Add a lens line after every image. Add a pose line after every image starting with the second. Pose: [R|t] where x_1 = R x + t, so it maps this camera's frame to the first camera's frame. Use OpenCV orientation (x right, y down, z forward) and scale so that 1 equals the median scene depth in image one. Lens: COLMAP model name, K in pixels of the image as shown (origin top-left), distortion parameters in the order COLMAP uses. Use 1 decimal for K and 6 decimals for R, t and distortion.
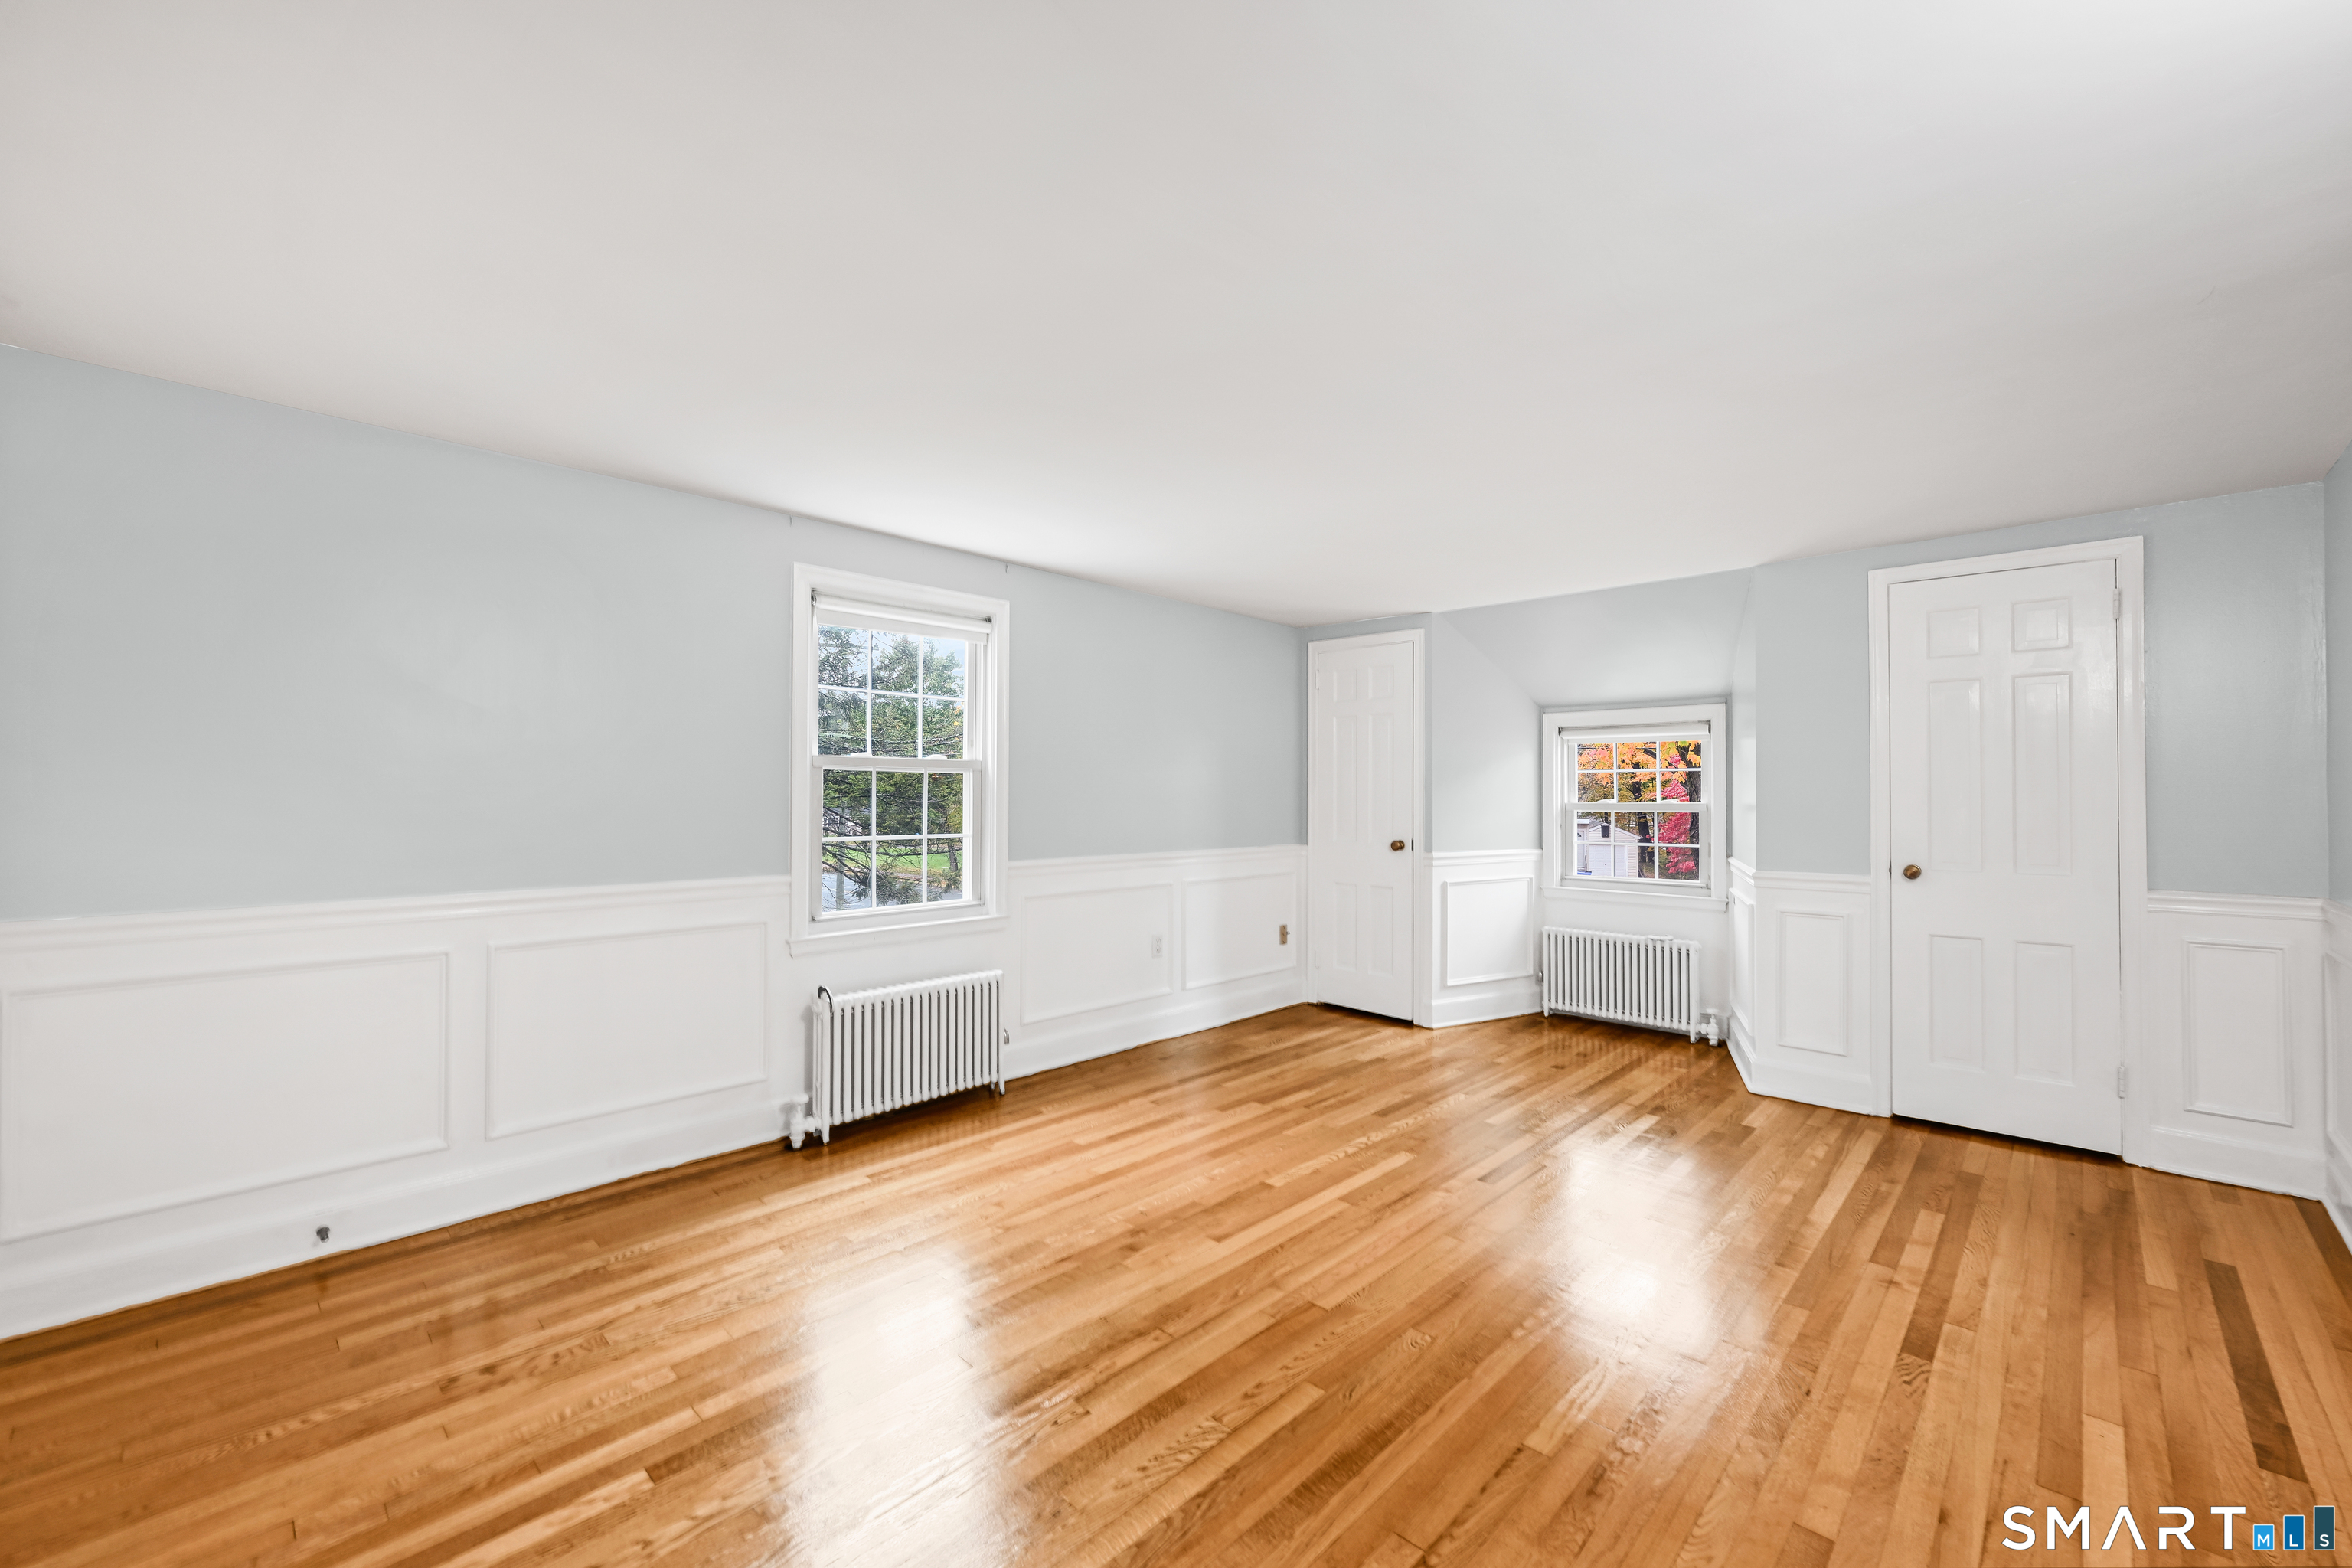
lens RADIAL K [[948.6, 0, 1187.4], [0, 948.6, 789.0], [0, 0, 1]] dist [-0.001182, -0.000206]
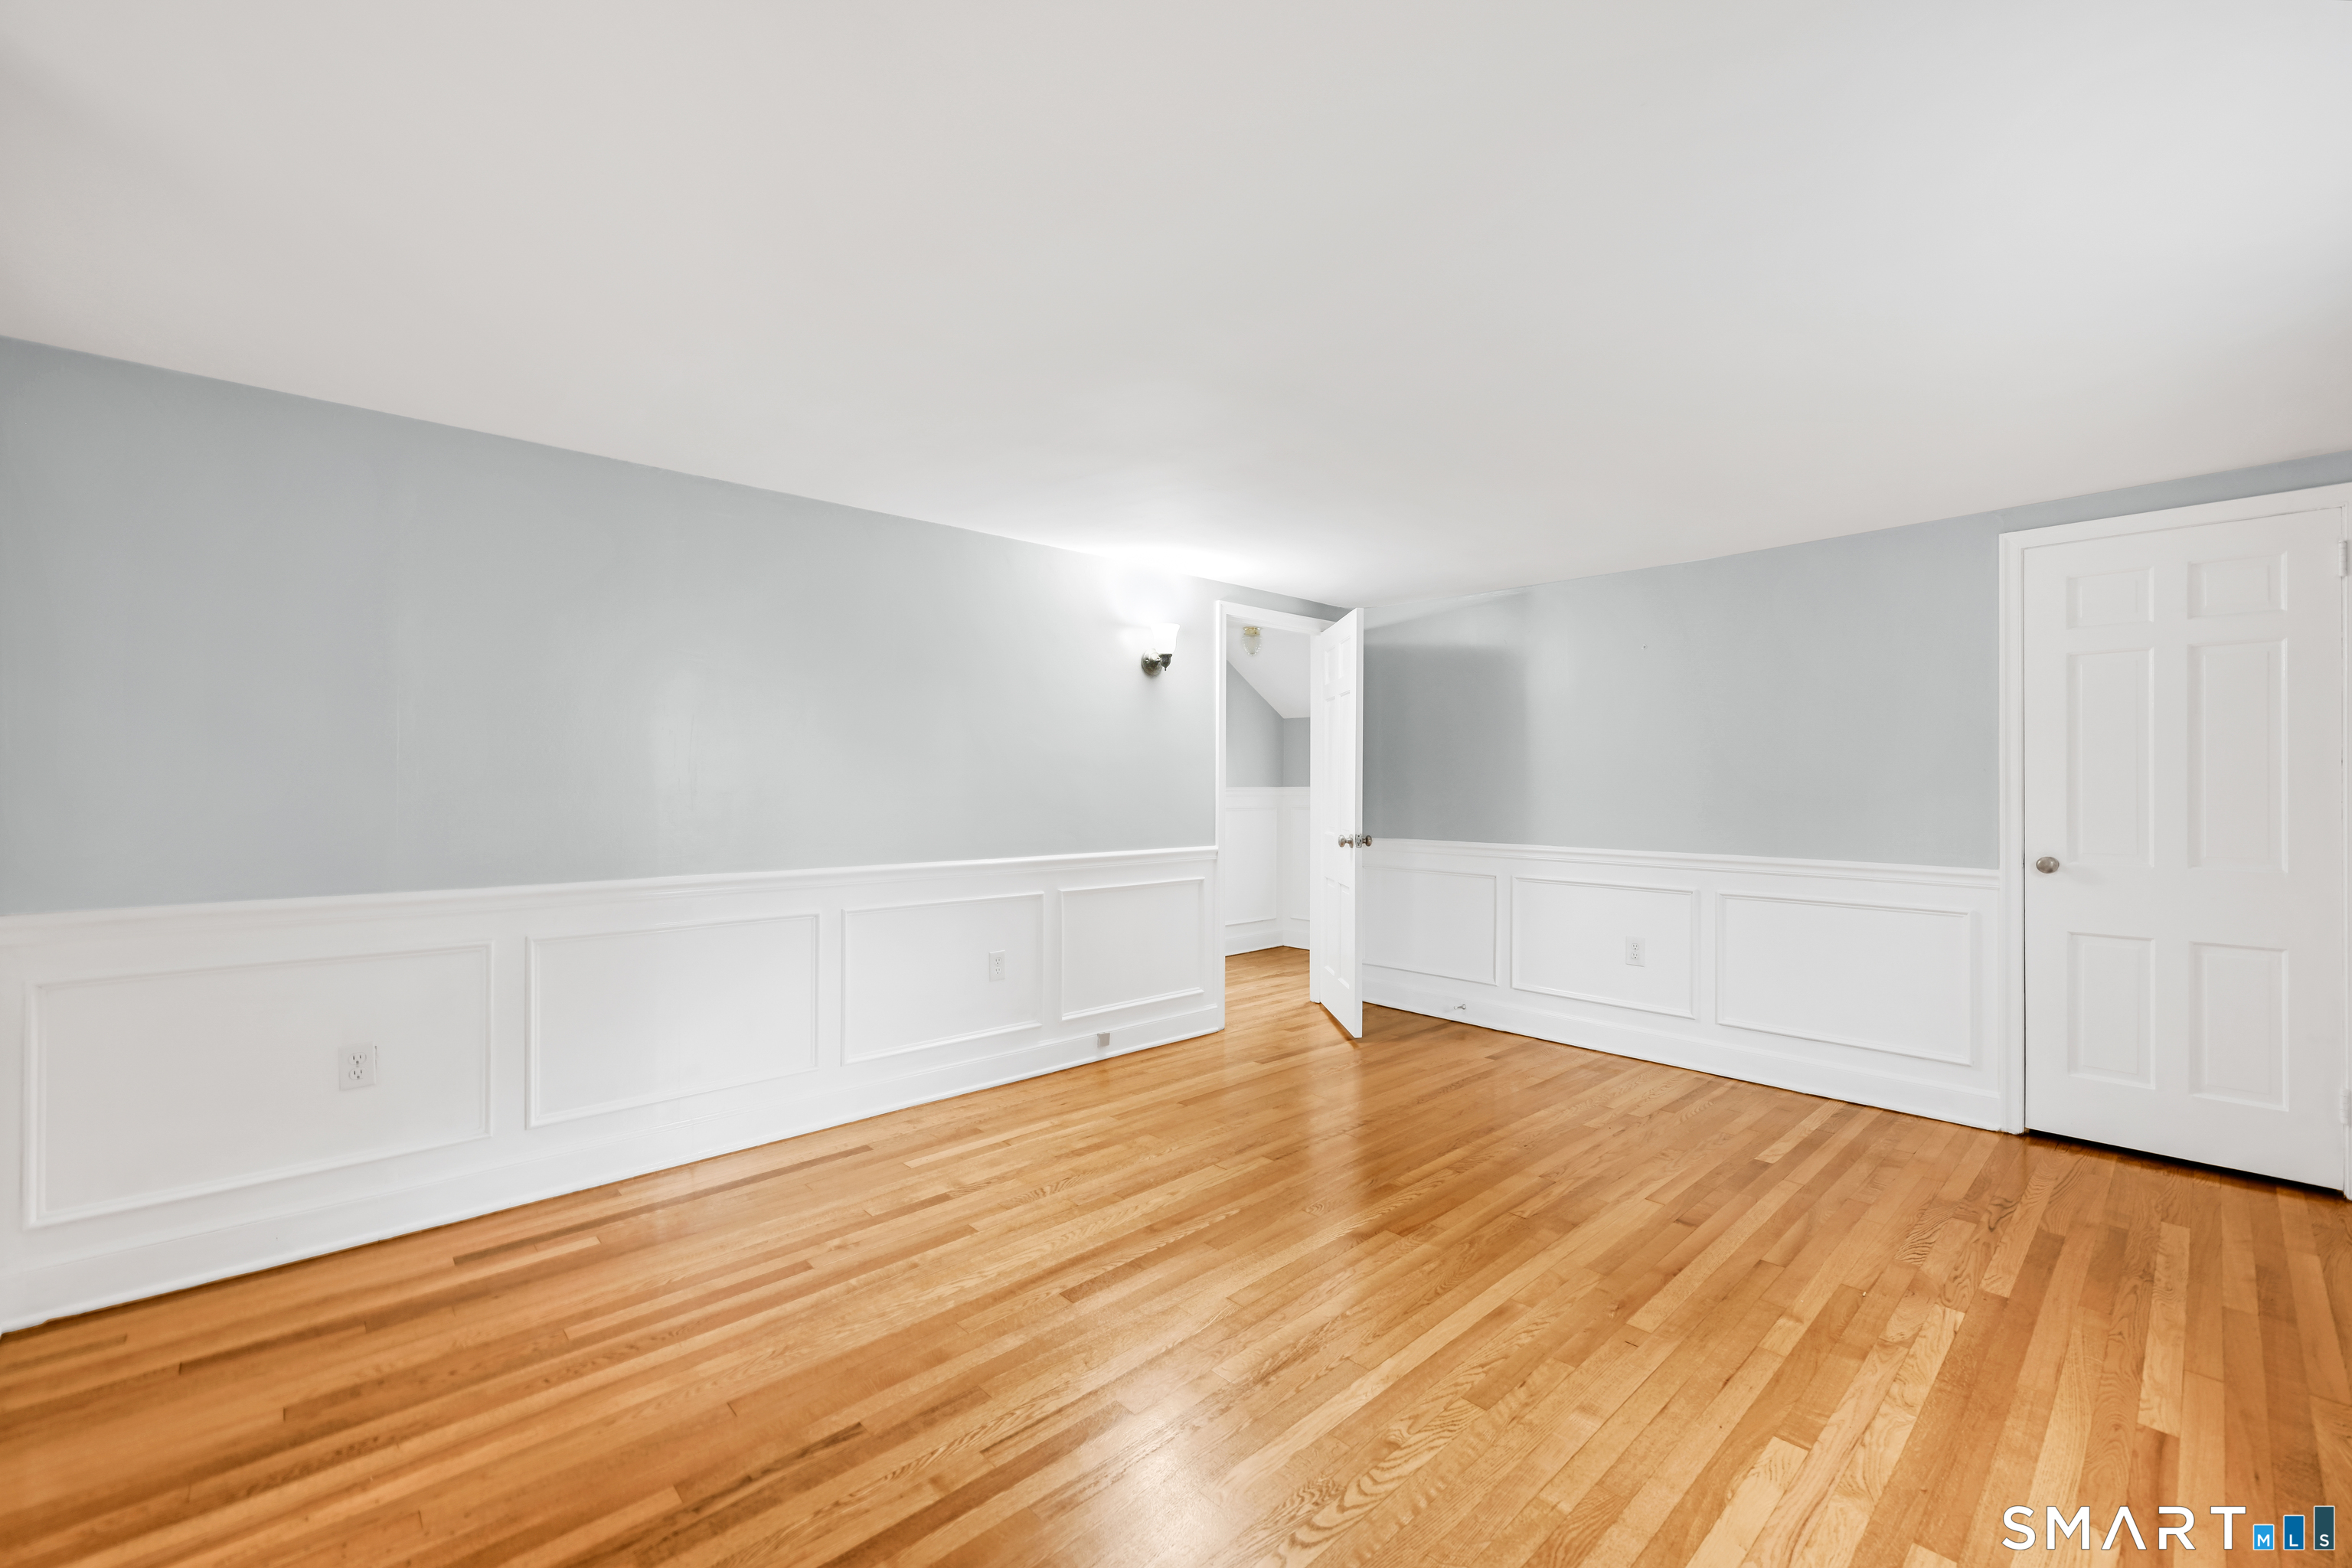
lens RADIAL K [[948.6, 0, 1187.4], [0, 948.6, 789.0], [0, 0, 1]] dist [-0.001182, -0.000206]
pose [[-0.997403, -0.008819, 0.071476, 0.304834], [-0.008608, 0.999958, 0.003261, 0.007936], [-0.071502, 0.002637, -0.997437, 2.115632]]
